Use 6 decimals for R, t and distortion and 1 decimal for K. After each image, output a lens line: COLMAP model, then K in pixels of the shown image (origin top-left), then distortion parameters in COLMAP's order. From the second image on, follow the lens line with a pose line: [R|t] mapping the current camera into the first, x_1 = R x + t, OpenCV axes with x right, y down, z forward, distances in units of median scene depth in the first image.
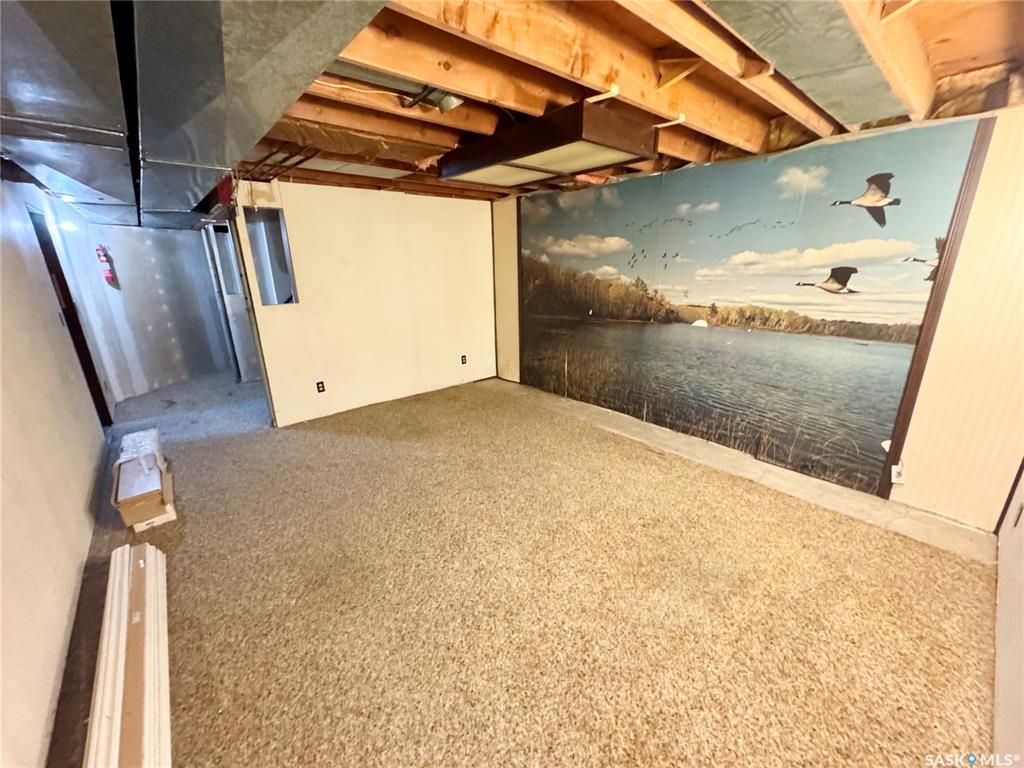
lens RADIAL K [[408.8, 0, 512.0], [0, 408.8, 384.0], [0, 0, 1]] dist [-0.001481, -0.000126]
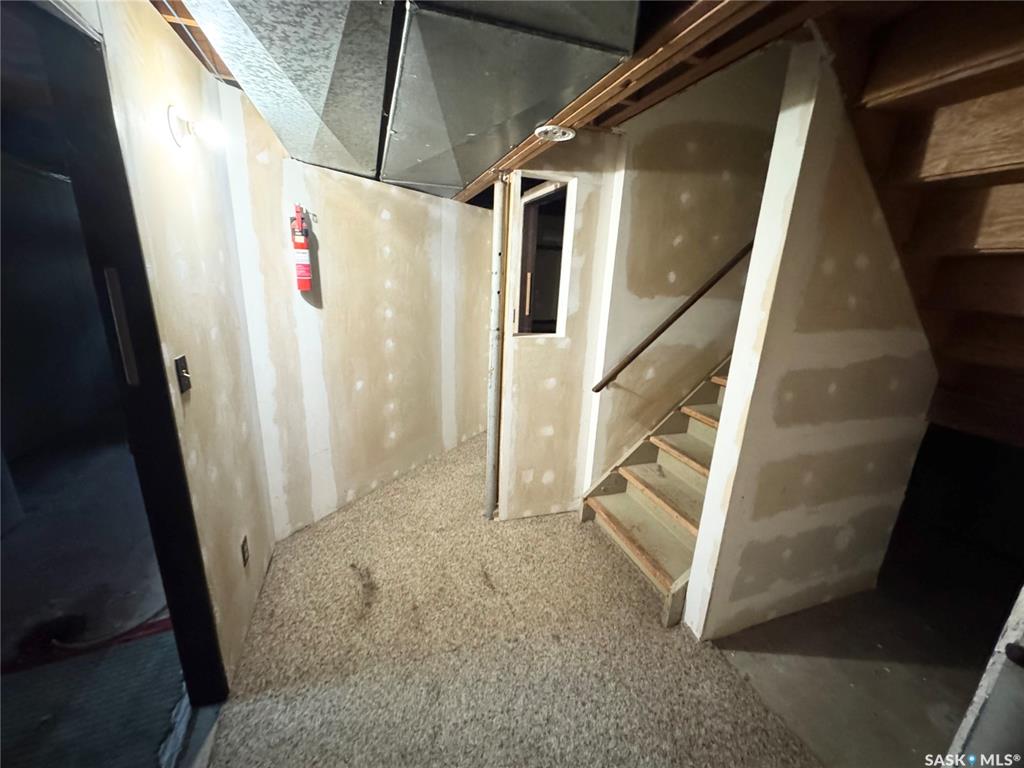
lens RADIAL K [[408.8, 0, 512.0], [0, 408.8, 384.0], [0, 0, 1]] dist [-0.001481, -0.000126]
pose [[0.923360, 0.153176, -0.352056, -0.553548], [-0.165095, 0.986270, -0.003890, -0.171602], [0.346627, 0.061714, 0.935971, 0.613284]]
